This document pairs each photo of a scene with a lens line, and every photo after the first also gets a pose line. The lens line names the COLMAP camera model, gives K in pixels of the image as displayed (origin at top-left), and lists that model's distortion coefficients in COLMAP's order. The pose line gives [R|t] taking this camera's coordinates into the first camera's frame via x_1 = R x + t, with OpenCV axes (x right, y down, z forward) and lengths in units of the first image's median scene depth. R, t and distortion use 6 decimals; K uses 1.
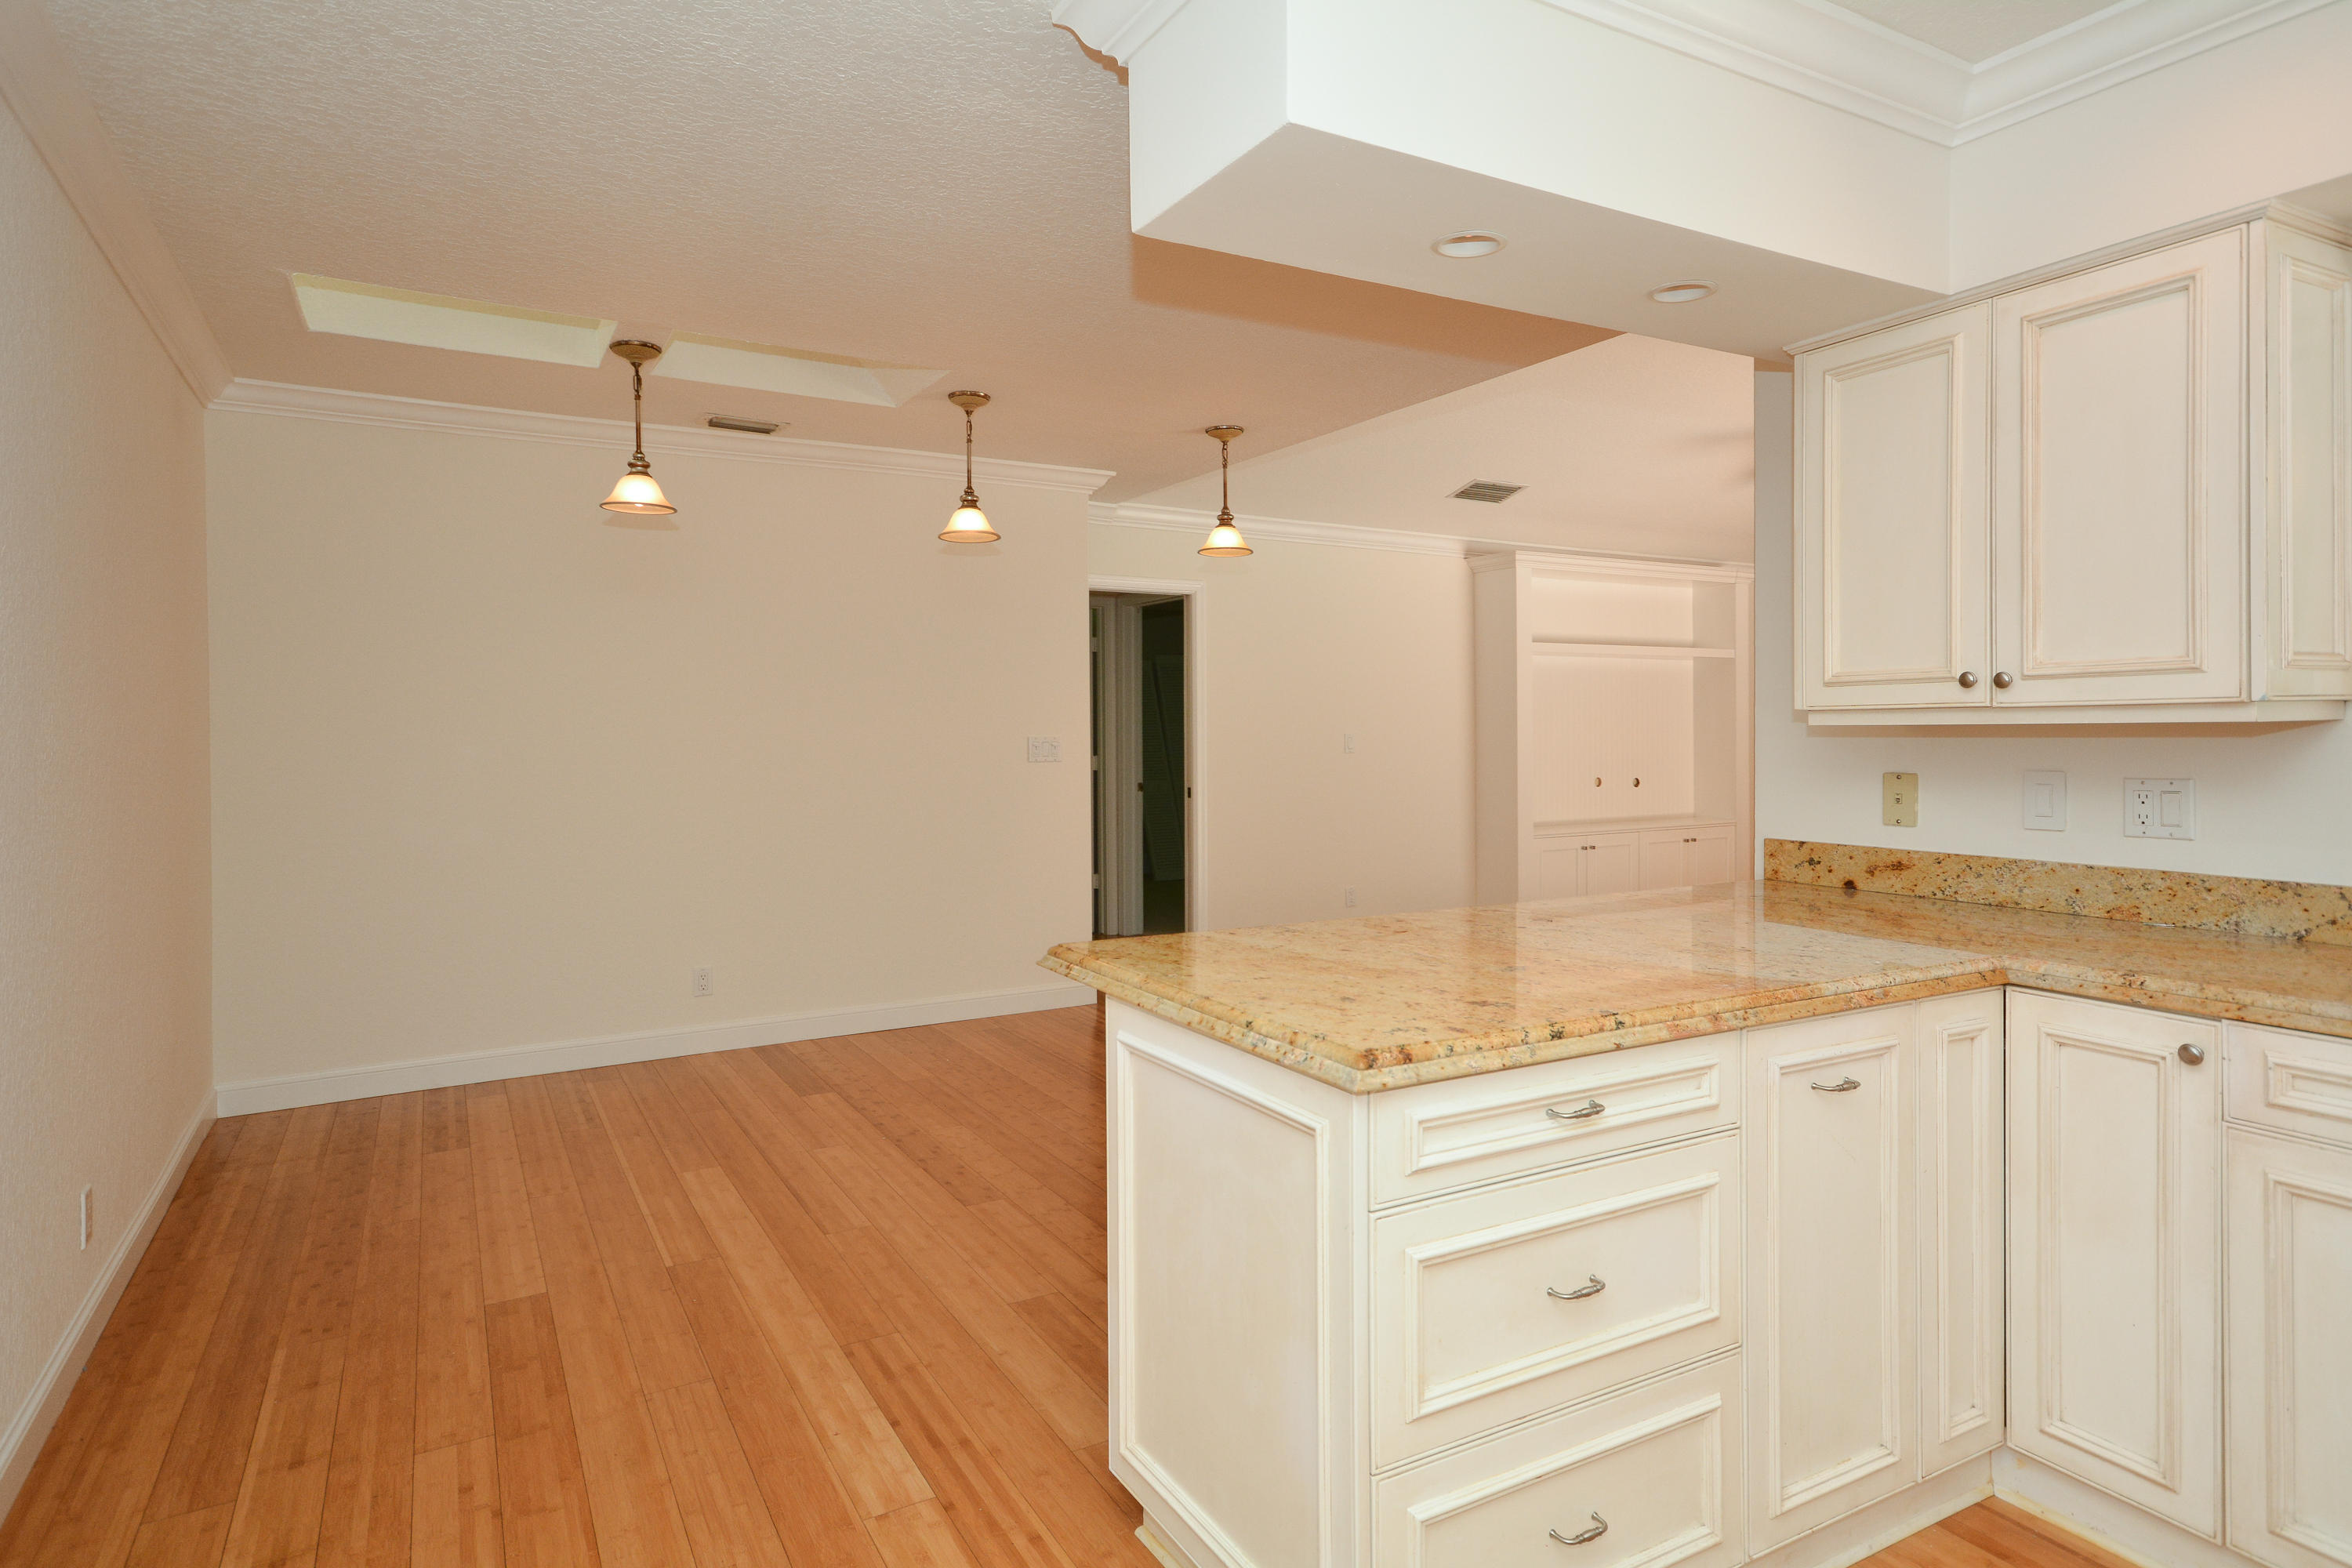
lens RADIAL K [[1299.5, 0, 1173.5], [0, 1299.5, 743.5], [0, 0, 1]] dist [0.031978, 0.001268]
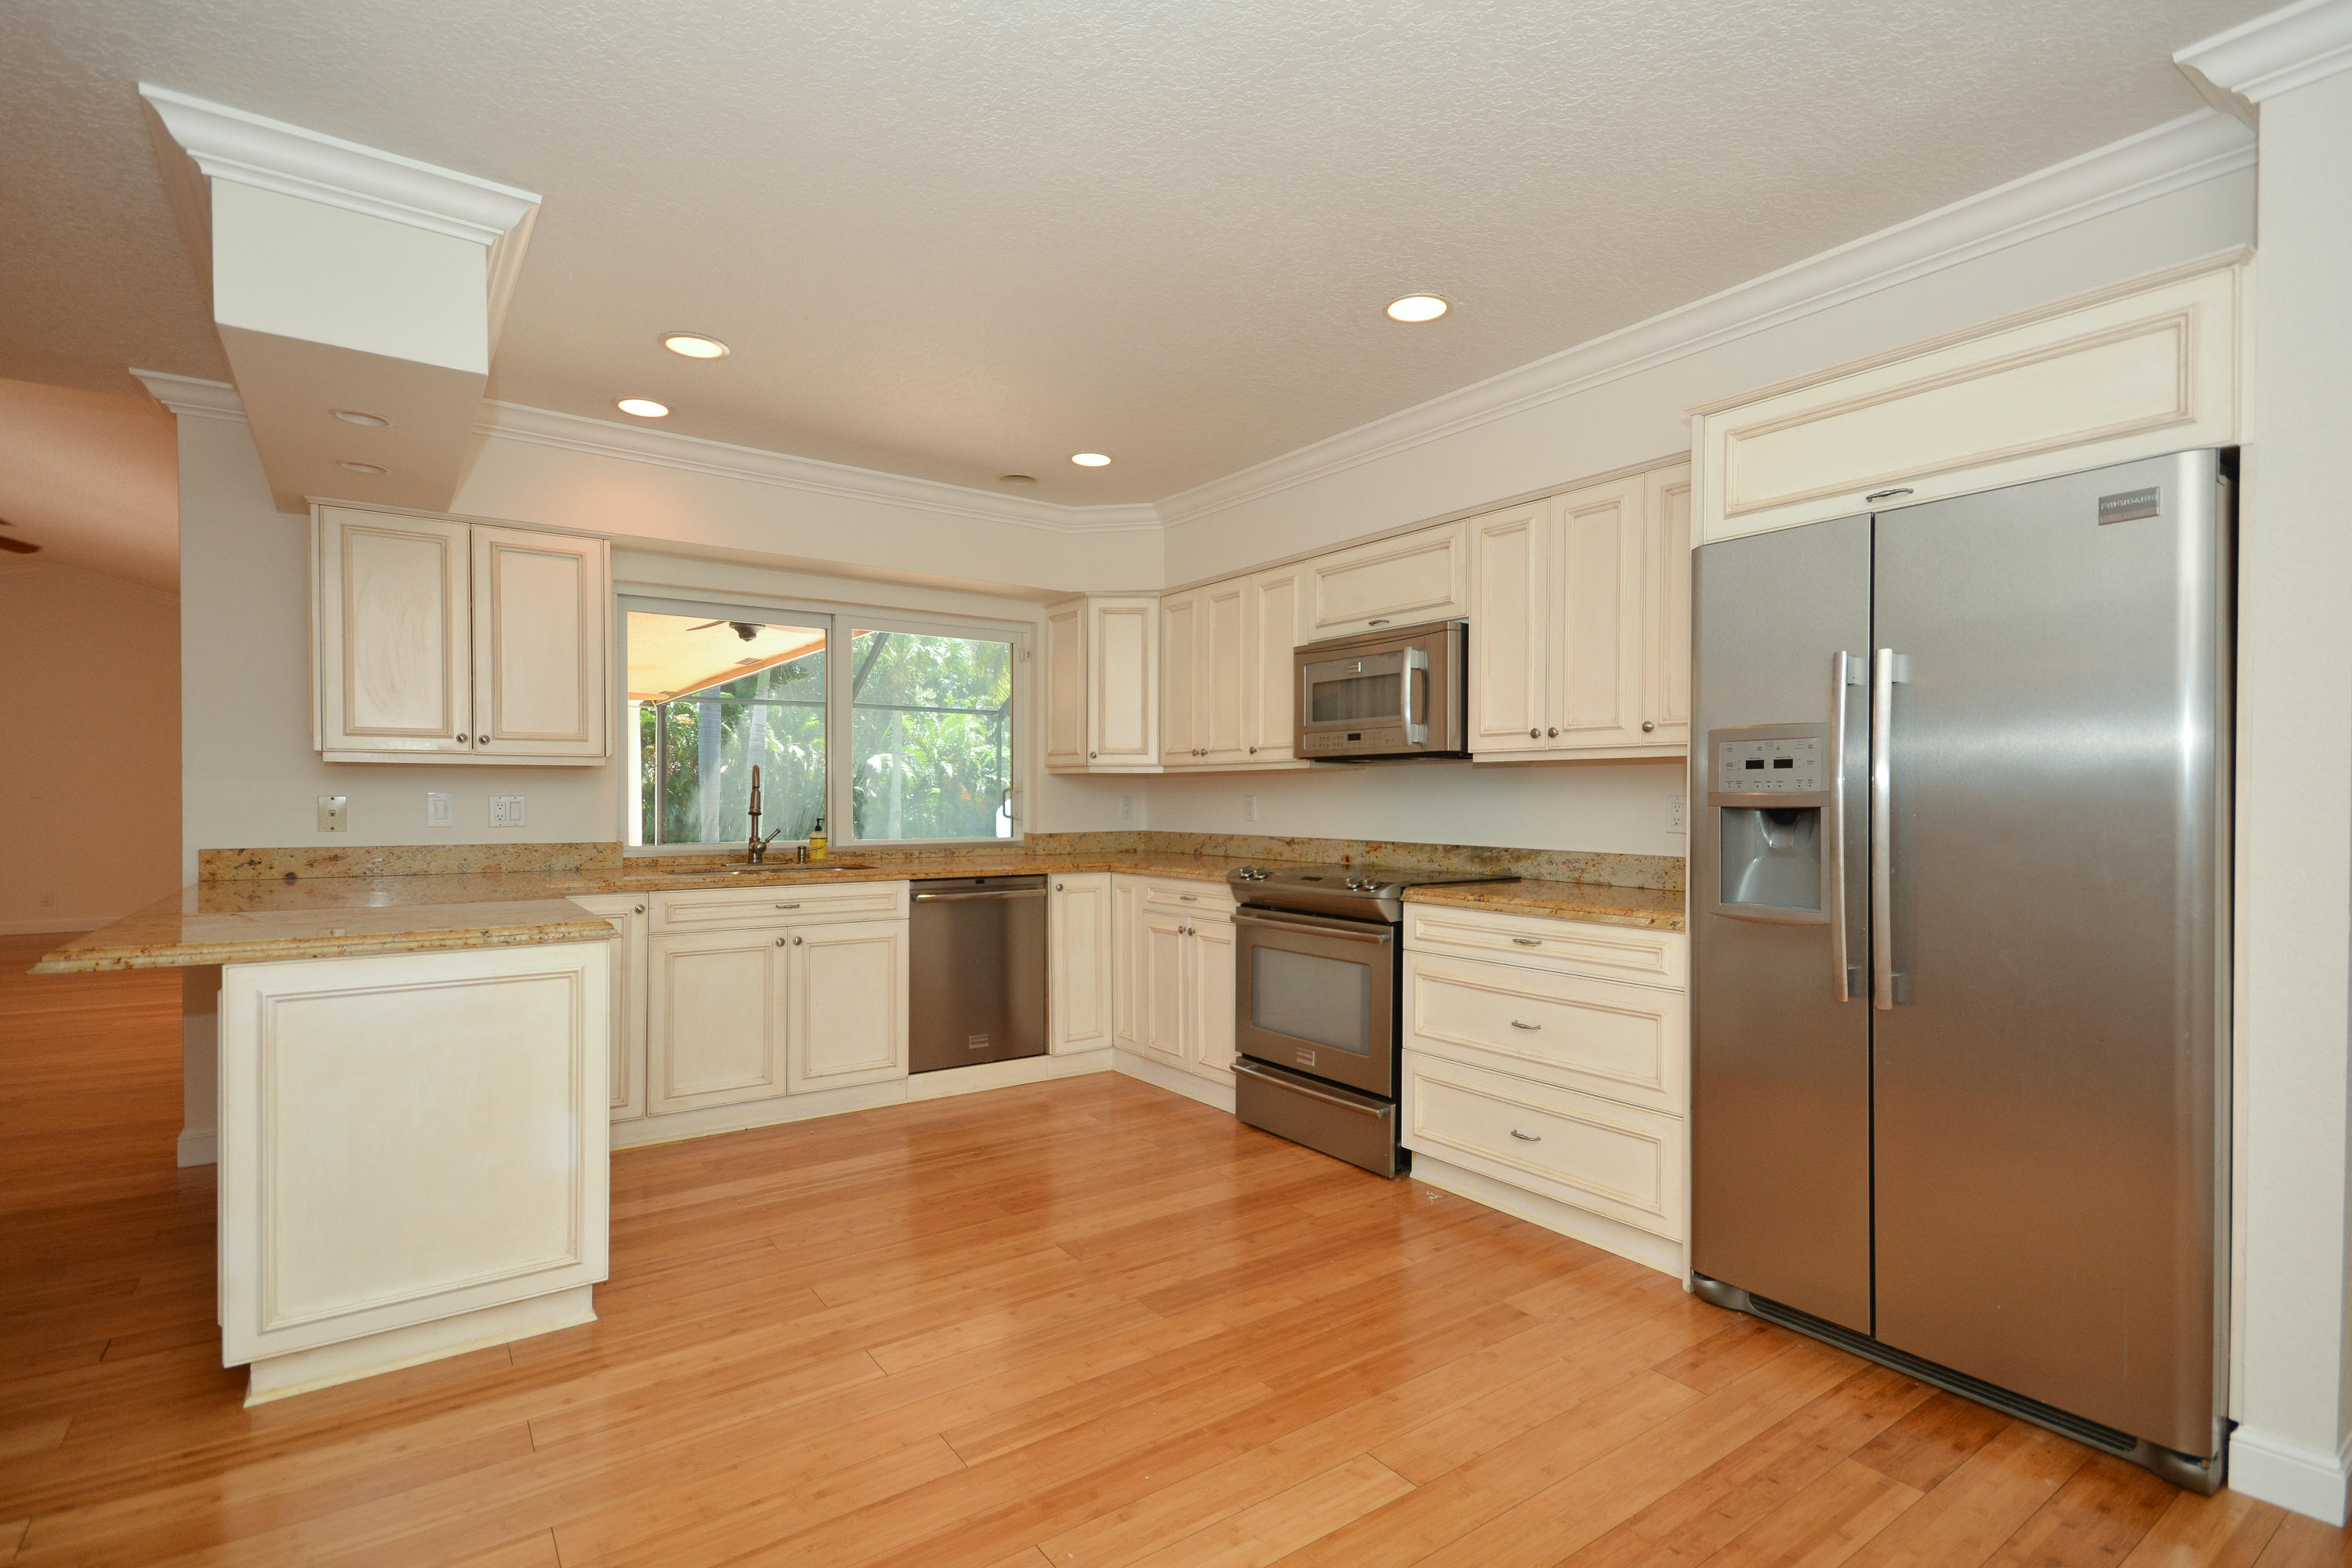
lens RADIAL K [[1120.4, 0, 1186.8], [0, 1120.4, 805.3], [0, 0, 1]] dist [0.020467, -0.000196]
pose [[-0.109567, -0.003273, 0.993974, -0.672507], [0.007490, 0.999963, 0.004118, 0.028382], [-0.993951, 0.007896, -0.109538, 0.143641]]
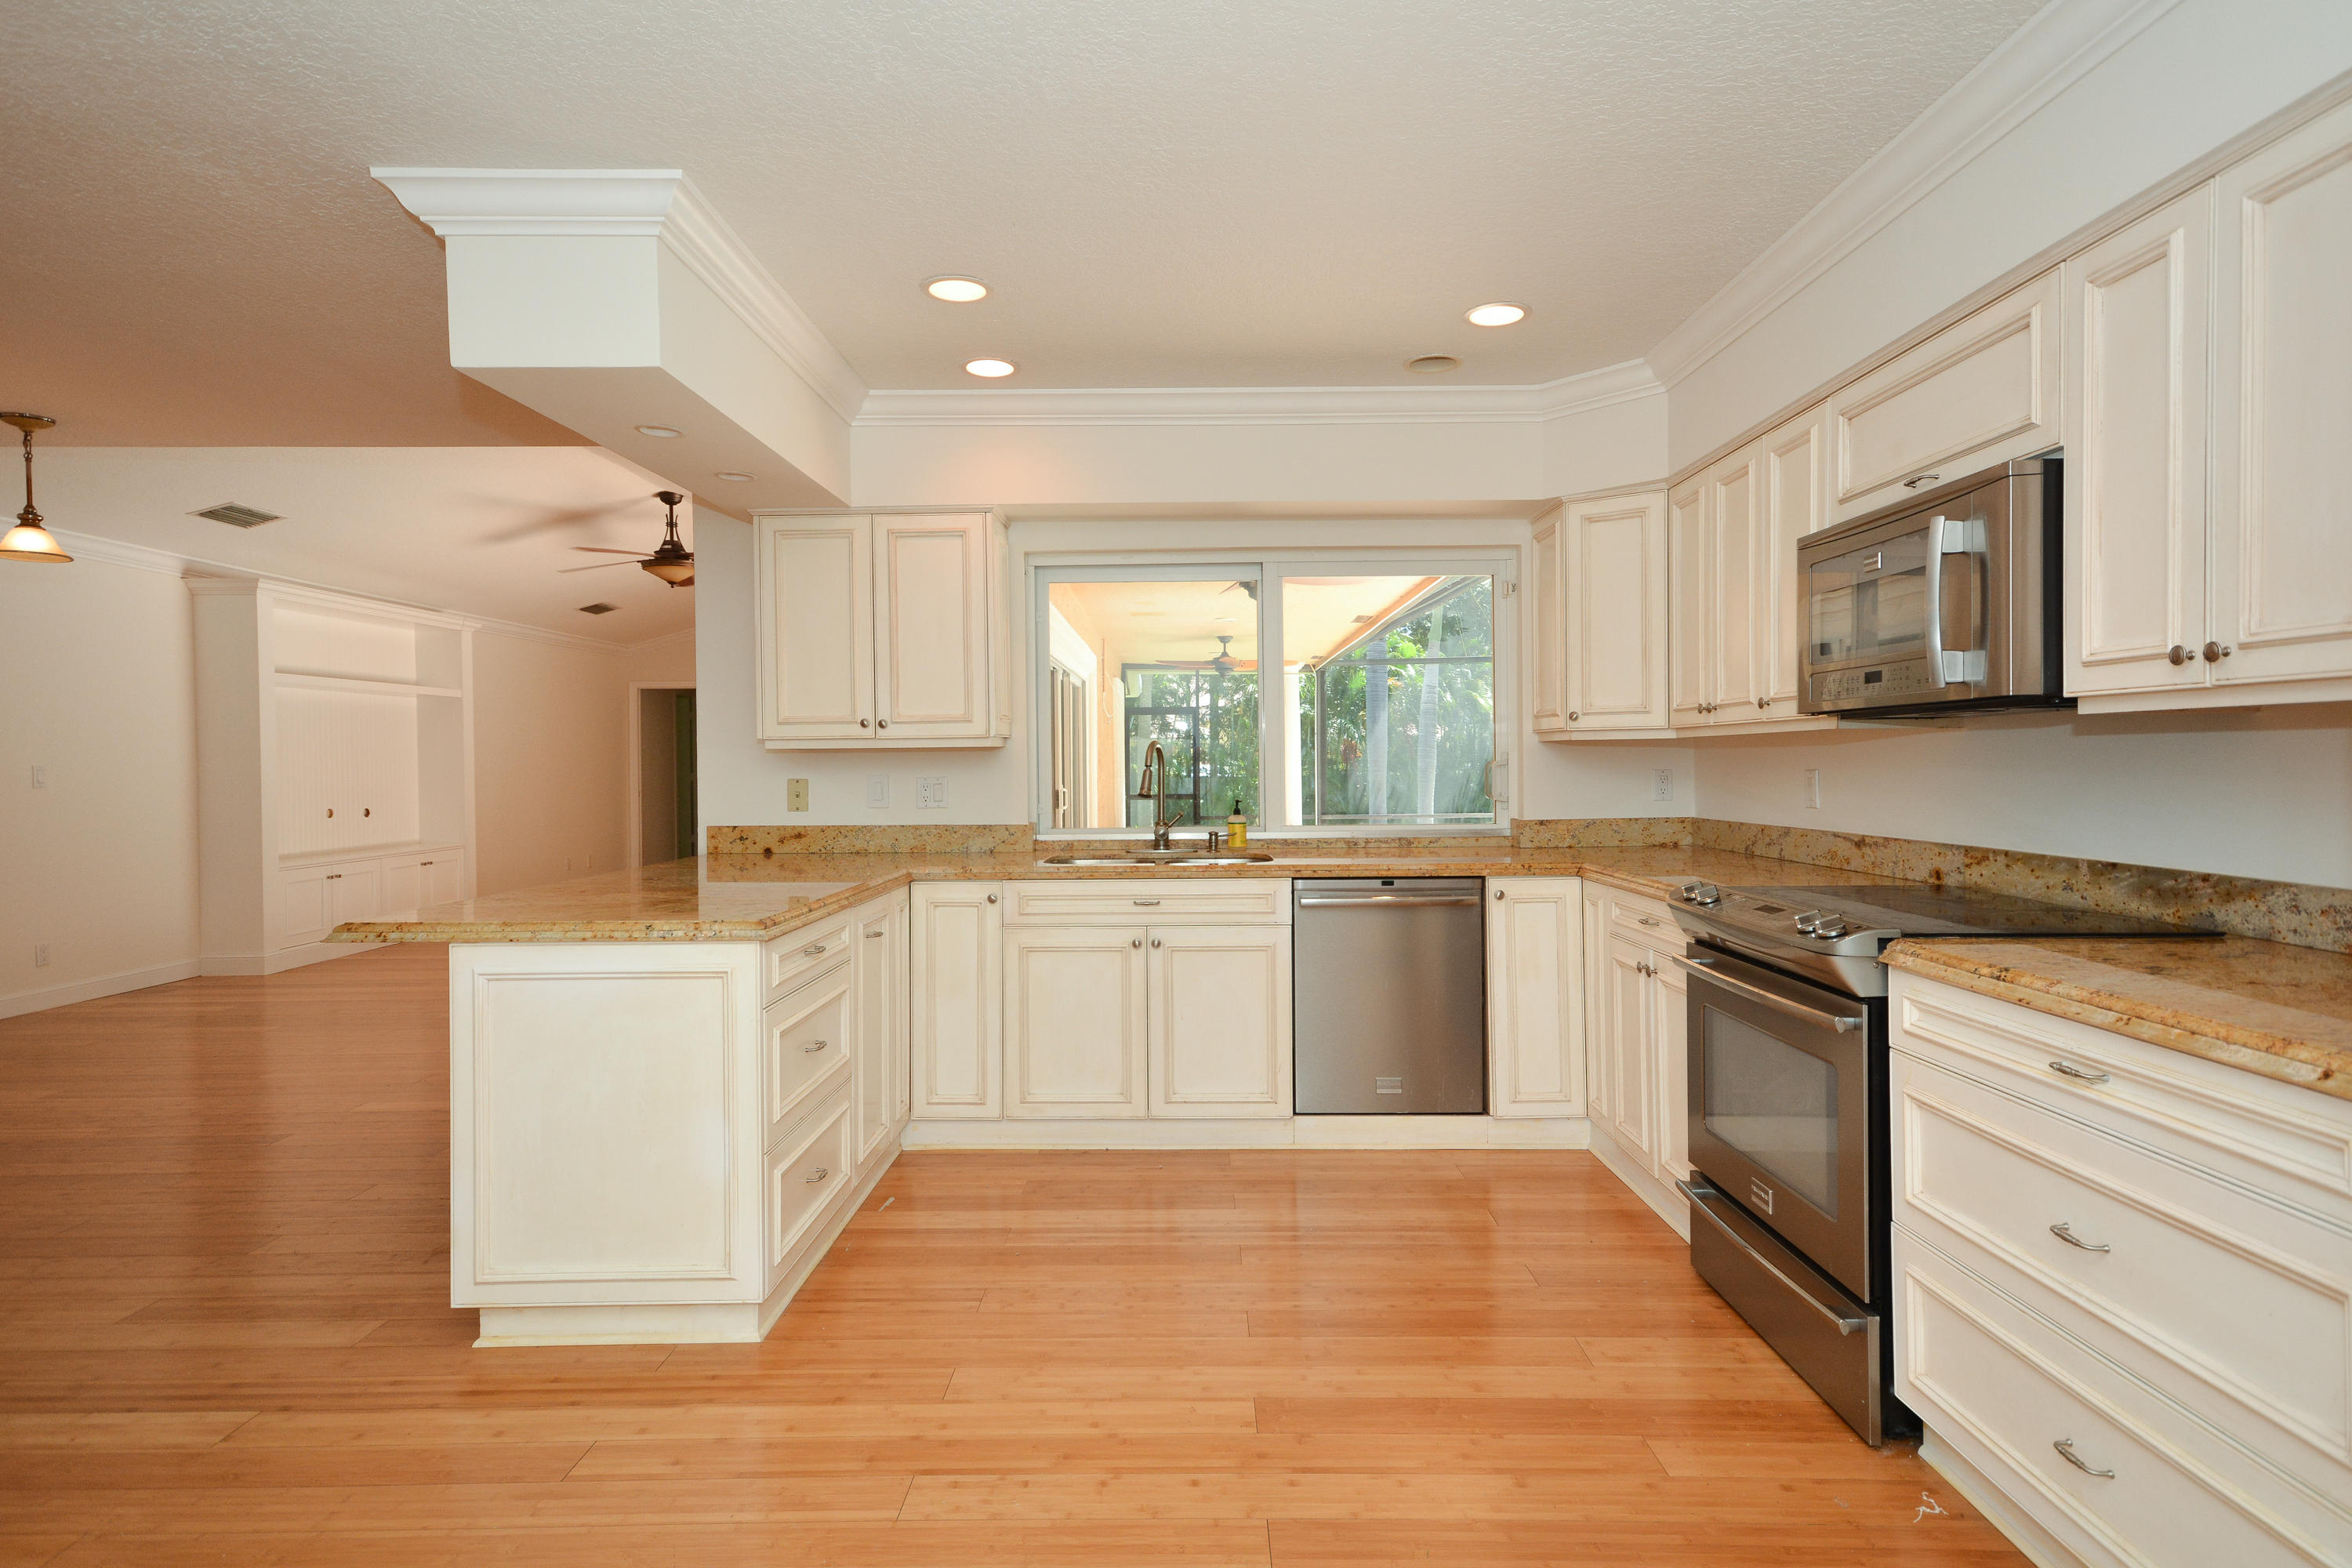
lens RADIAL K [[1243.3, 0, 1183.3], [0, 1243.3, 768.7], [0, 0, 1]] dist [0.000387, 0.029940]
pose [[0.500725, -0.004408, 0.865595, -0.441331], [0.014556, 0.999889, -0.003328, 0.017671], [-0.865484, 0.014266, 0.500733, -0.153793]]
